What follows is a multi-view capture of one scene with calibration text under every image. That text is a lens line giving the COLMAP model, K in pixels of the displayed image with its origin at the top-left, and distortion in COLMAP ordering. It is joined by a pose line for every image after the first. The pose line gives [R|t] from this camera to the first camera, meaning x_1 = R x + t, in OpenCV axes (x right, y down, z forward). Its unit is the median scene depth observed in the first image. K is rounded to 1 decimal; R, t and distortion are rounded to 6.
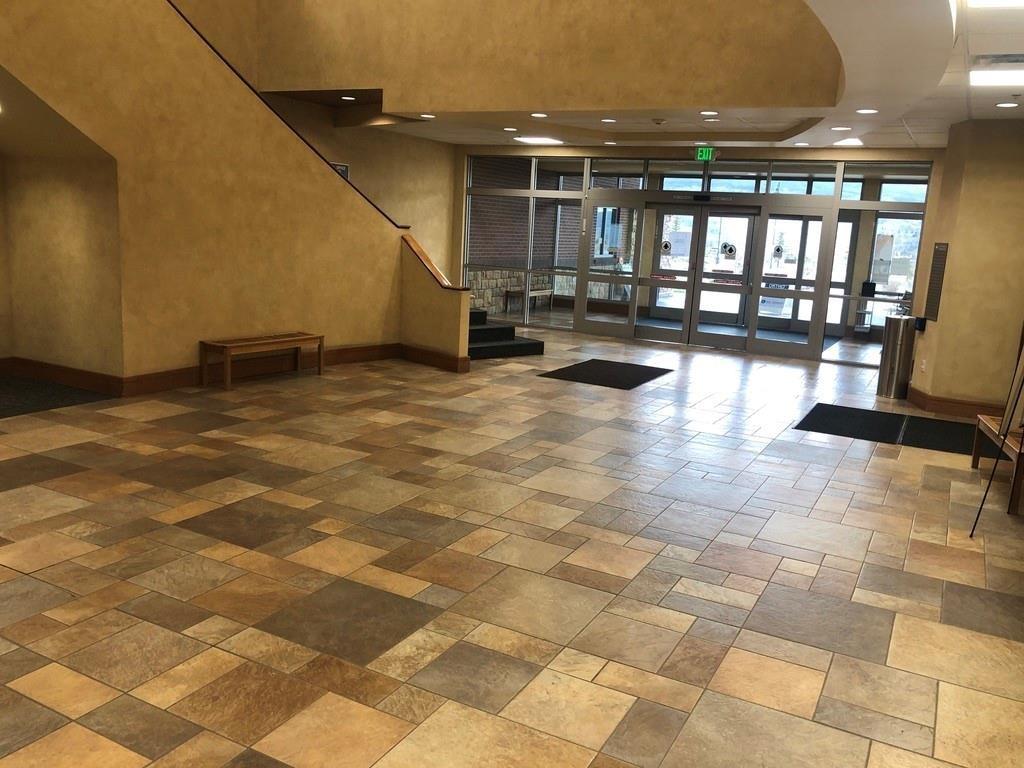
lens RADIAL K [[846.2, 0, 512.4], [0, 846.2, 380.0], [0, 0, 1]] dist [0.036744, 0.000758]
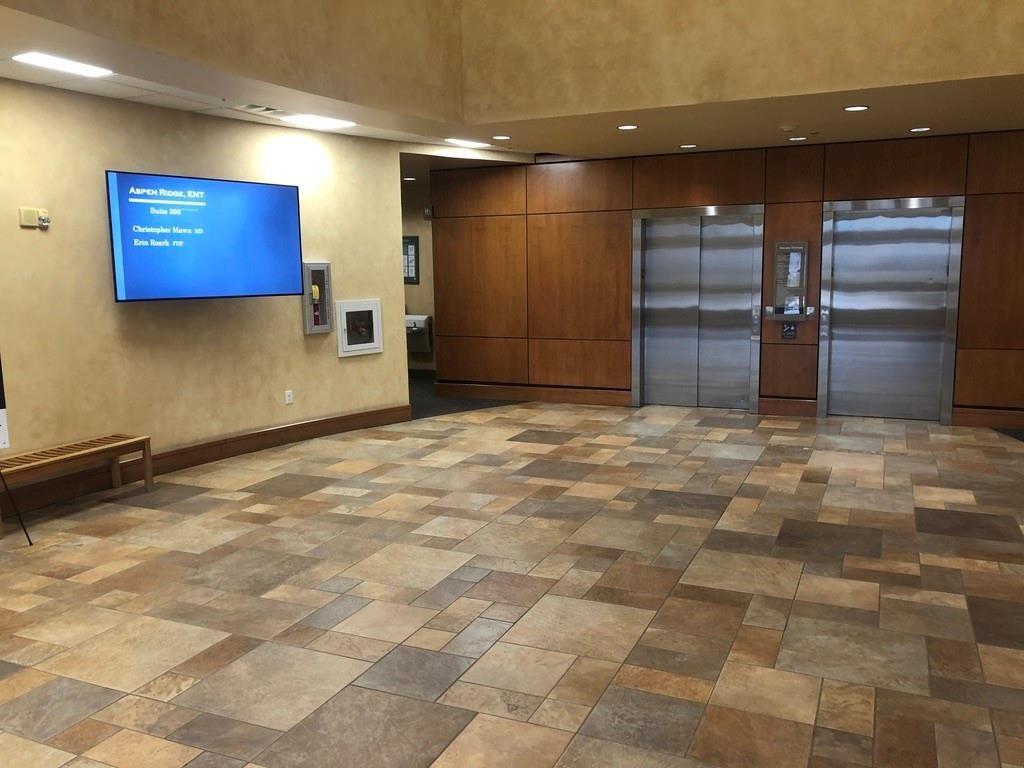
lens RADIAL K [[846.2, 0, 511.4], [0, 846.2, 385.4], [0, 0, 1]] dist [0.036744, 0.000758]
pose [[-0.996510, -0.032030, -0.077078, 0.042657], [-0.054902, 0.947091, 0.316236, -0.317864], [0.062871, 0.319364, -0.945544, 1.747911]]
